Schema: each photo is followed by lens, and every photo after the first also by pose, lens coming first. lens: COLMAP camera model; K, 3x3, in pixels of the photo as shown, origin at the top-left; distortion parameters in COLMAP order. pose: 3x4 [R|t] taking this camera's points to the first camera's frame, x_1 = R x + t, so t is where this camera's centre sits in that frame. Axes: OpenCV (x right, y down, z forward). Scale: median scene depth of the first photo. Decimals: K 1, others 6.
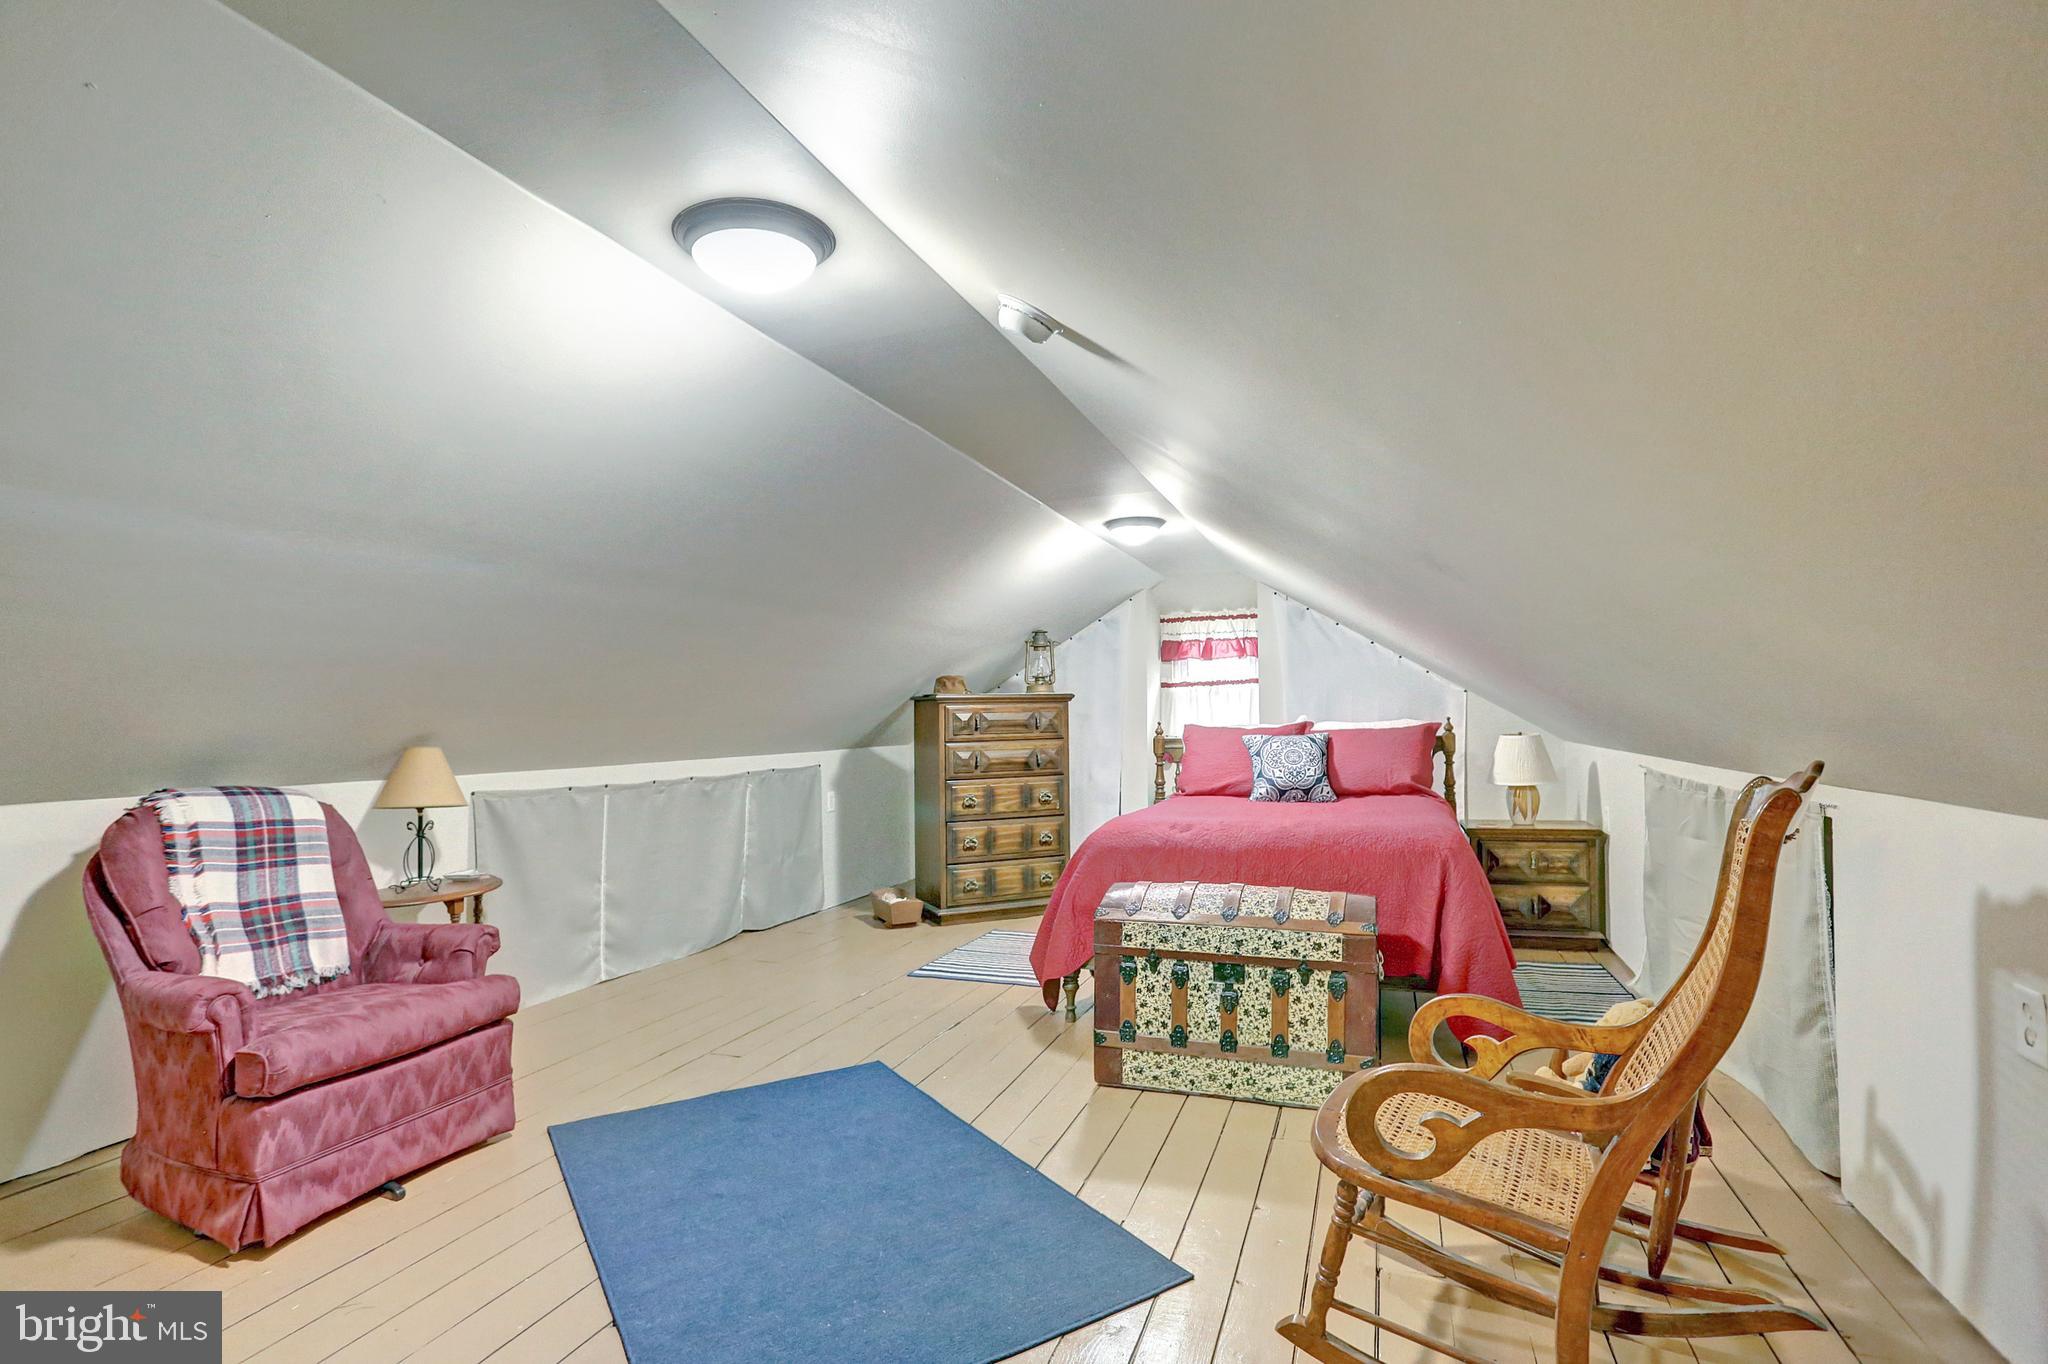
lens RADIAL K [[995.0, 0, 1014.6], [0, 995.0, 704.9], [0, 0, 1]] dist [-0.075076, 0.000550]
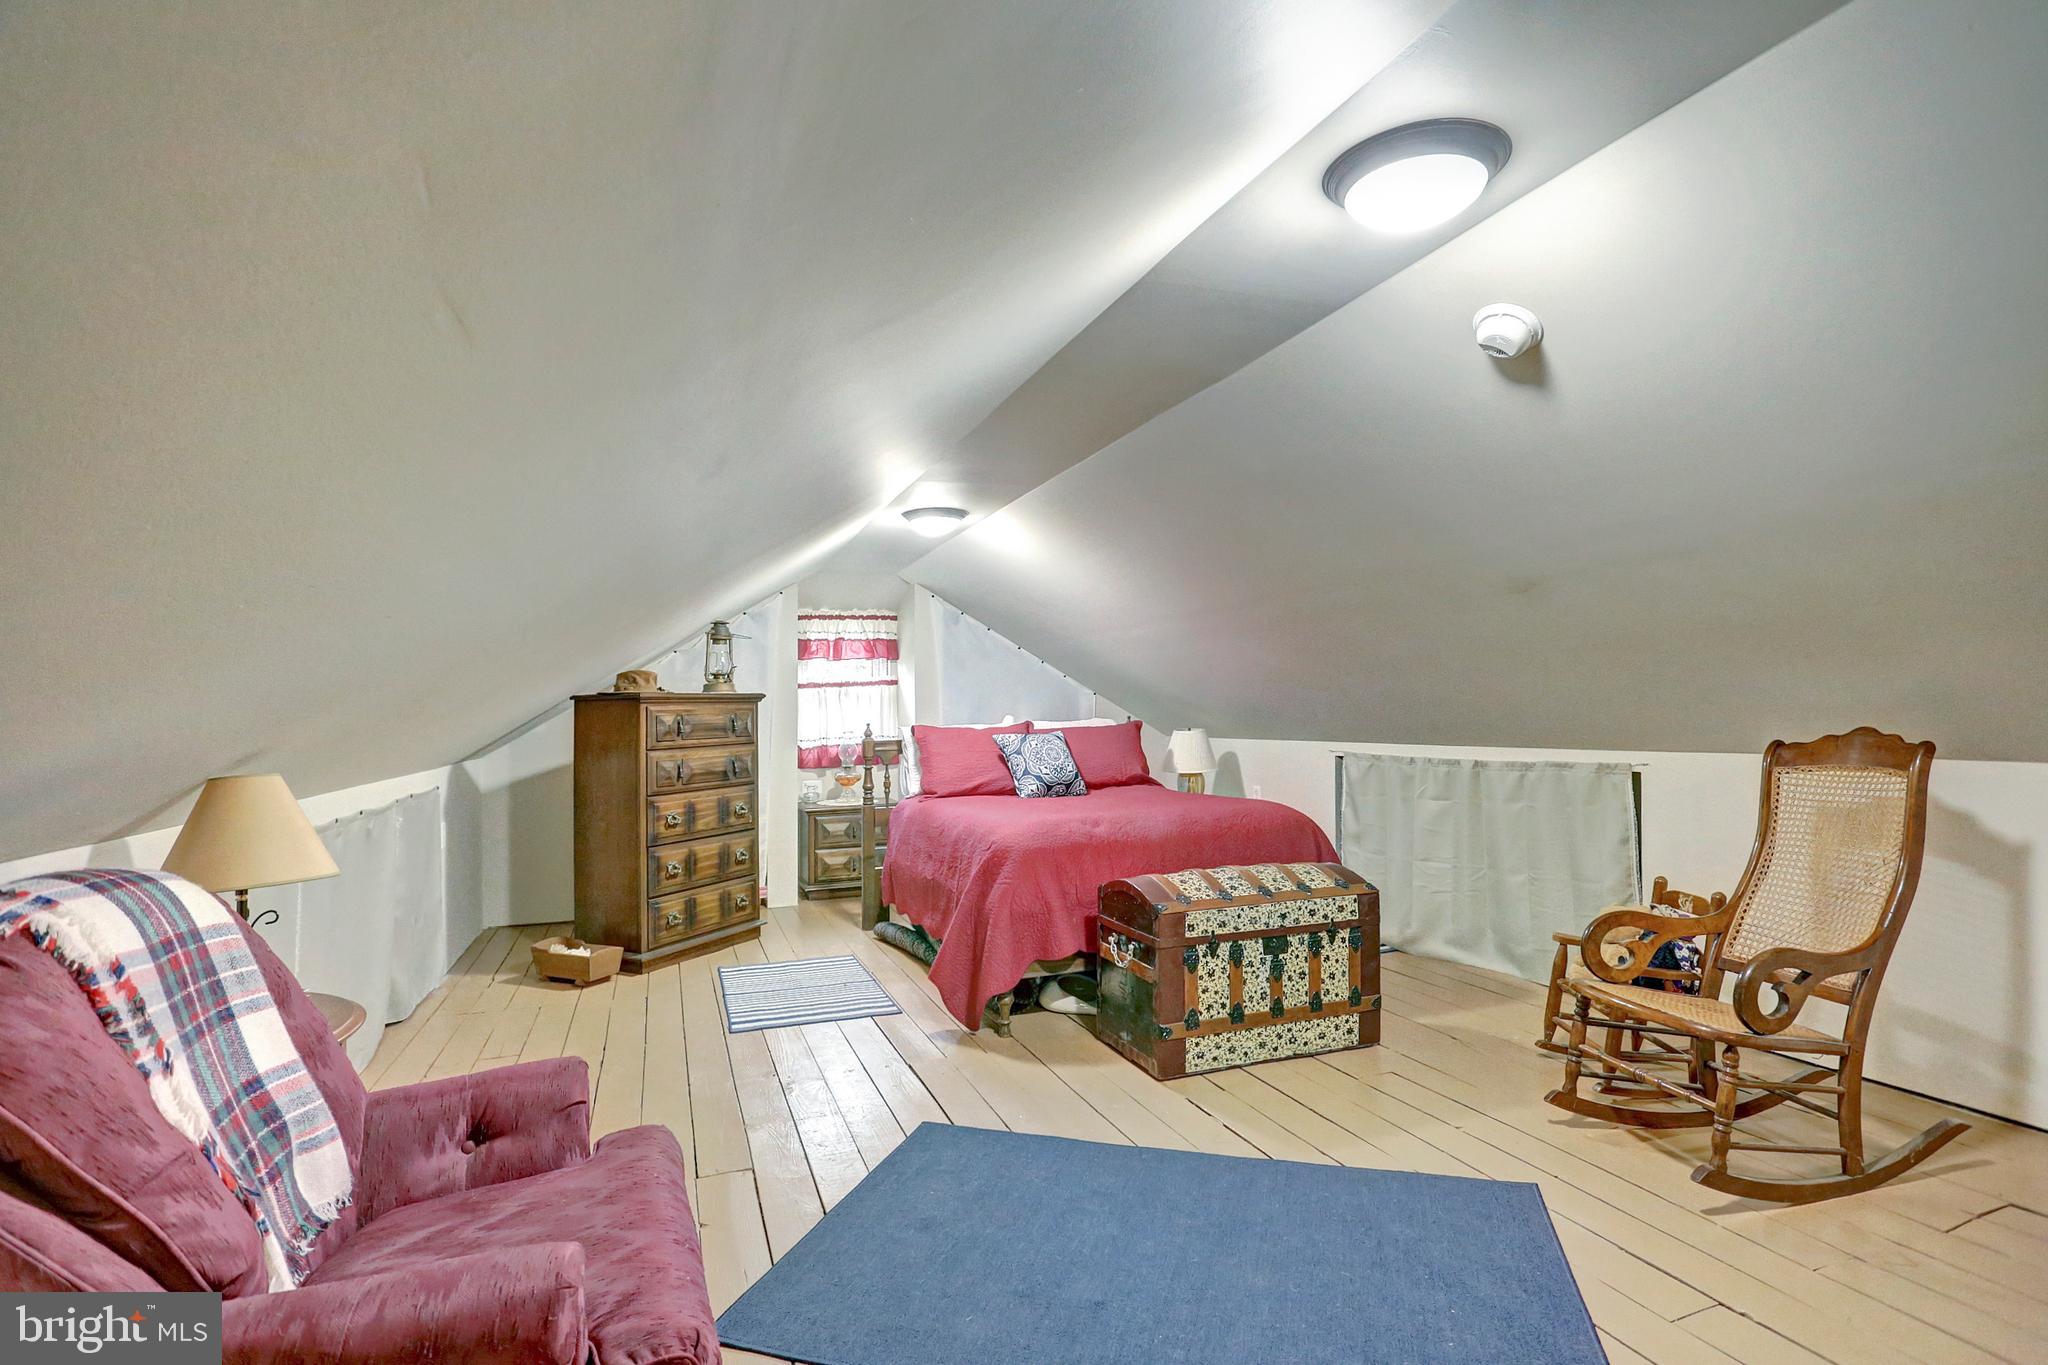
lens RADIAL K [[995.0, 0, 1014.6], [0, 995.0, 705.4], [0, 0, 1]] dist [-0.075076, 0.000550]
pose [[0.764126, 0.001942, 0.645064, -0.687100], [0.002790, 0.999976, -0.006316, 0.011939], [-0.645061, 0.006626, 0.764103, 0.339716]]
